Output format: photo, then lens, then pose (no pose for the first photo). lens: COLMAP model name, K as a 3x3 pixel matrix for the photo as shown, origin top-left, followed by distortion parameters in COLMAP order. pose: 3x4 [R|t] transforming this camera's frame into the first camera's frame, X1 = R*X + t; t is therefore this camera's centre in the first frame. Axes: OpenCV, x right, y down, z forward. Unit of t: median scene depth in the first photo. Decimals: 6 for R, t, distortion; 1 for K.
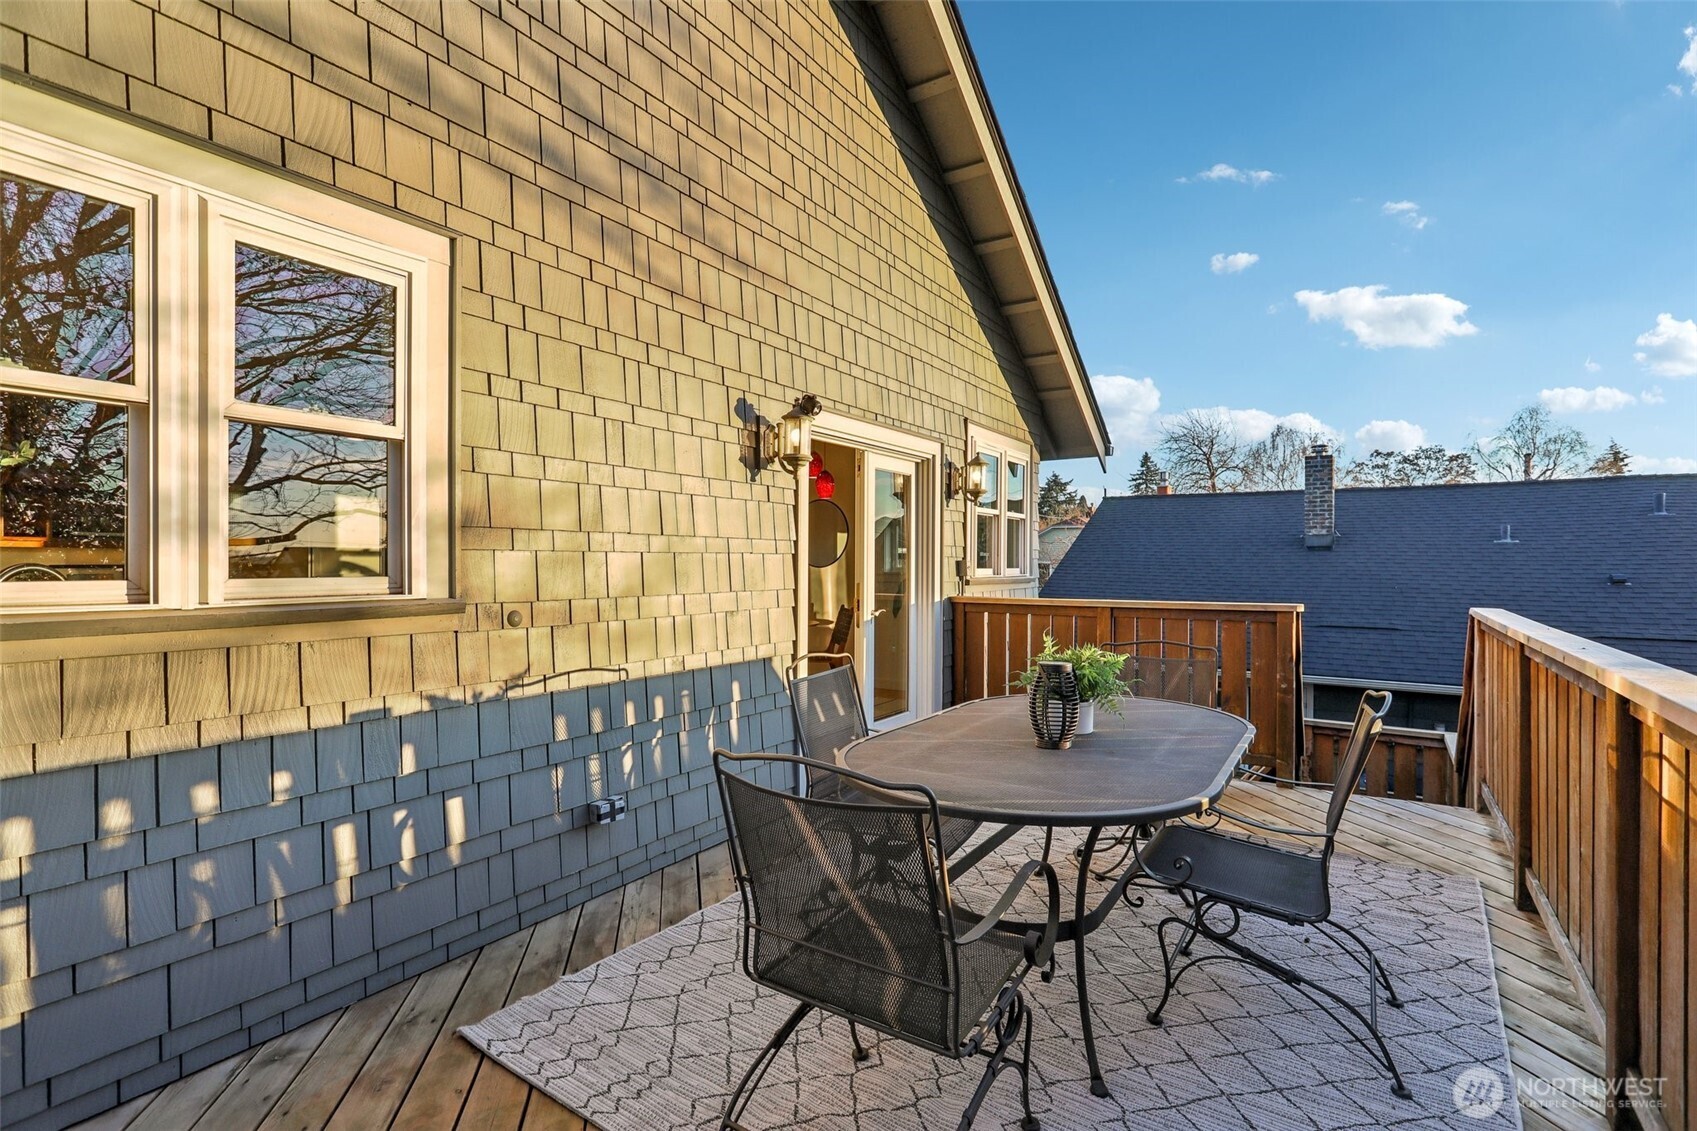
lens RADIAL K [[819.3, 0, 848.5], [0, 819.3, 565.5], [0, 0, 1]] dist [-0.001611, 0.000009]
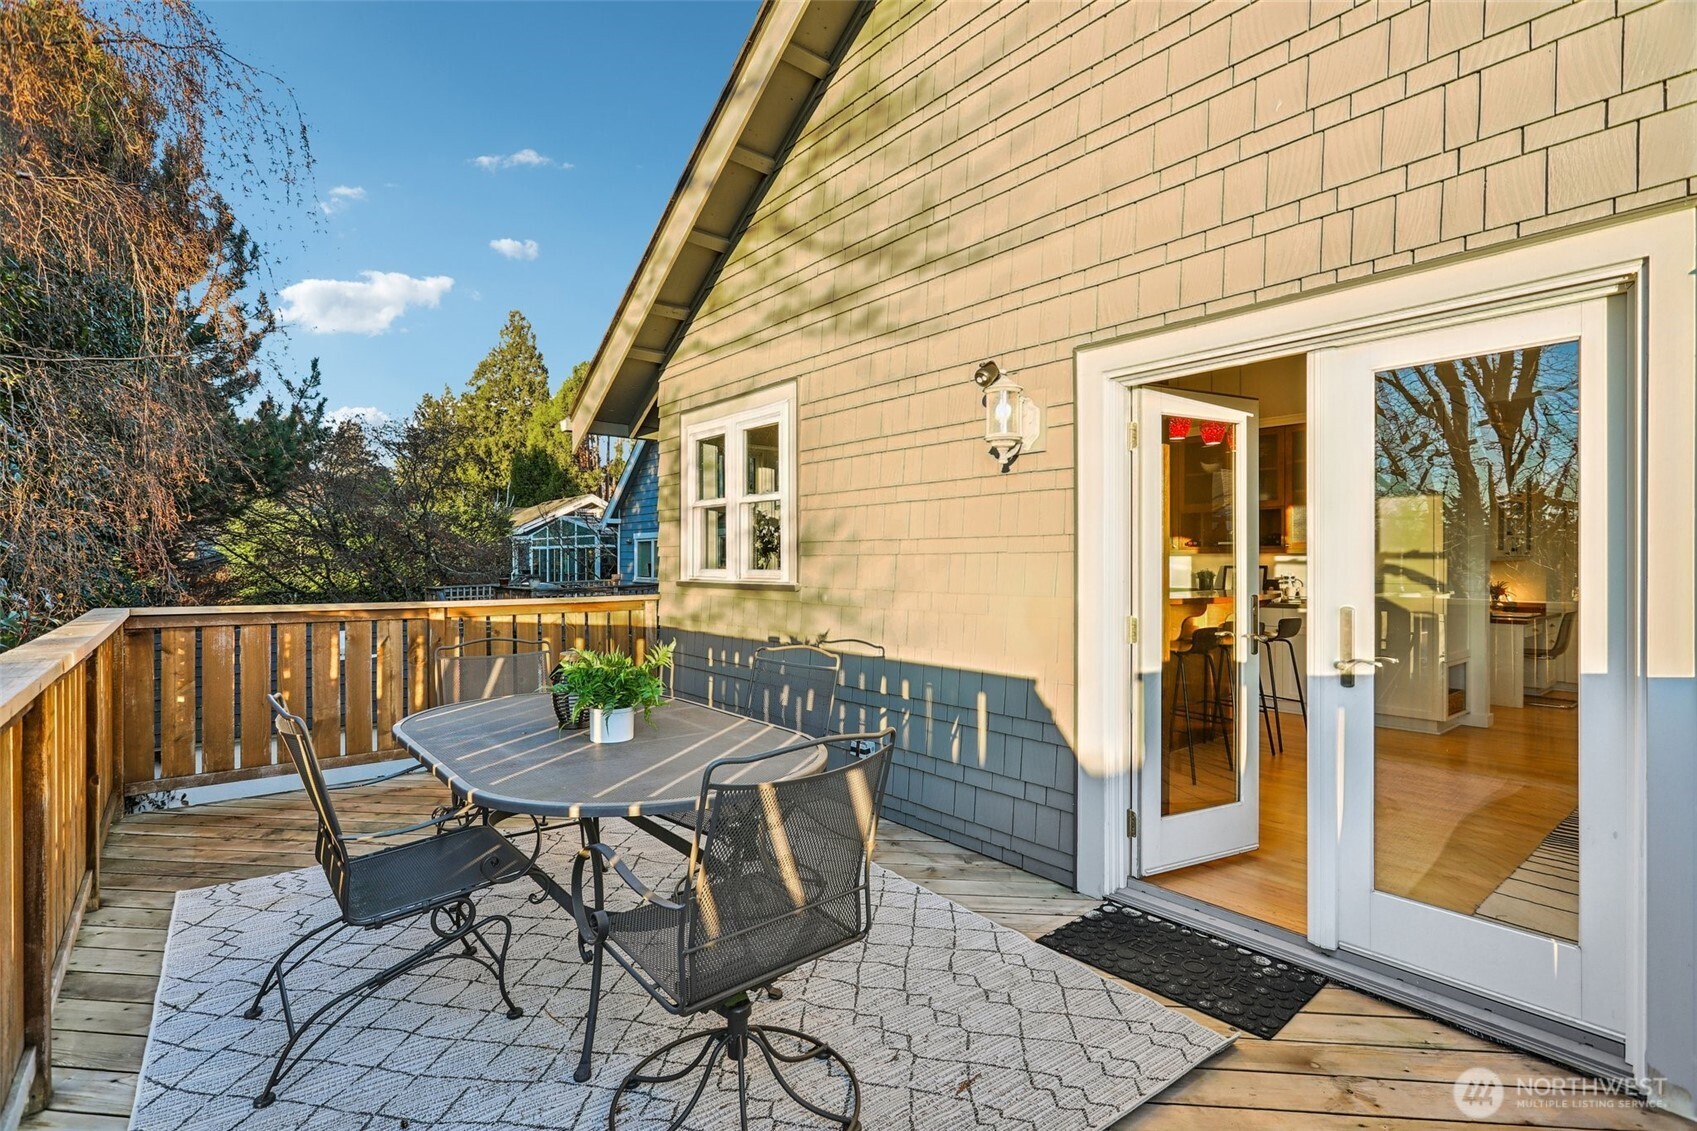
lens RADIAL K [[819.3, 0, 848.5], [0, 819.3, 565.5], [0, 0, 1]] dist [-0.001611, 0.000009]
pose [[-0.303316, 0.006694, -0.952866, 0.988290], [-0.008893, 0.999912, 0.009856, -0.017869], [0.952848, 0.011463, -0.303230, 1.372703]]
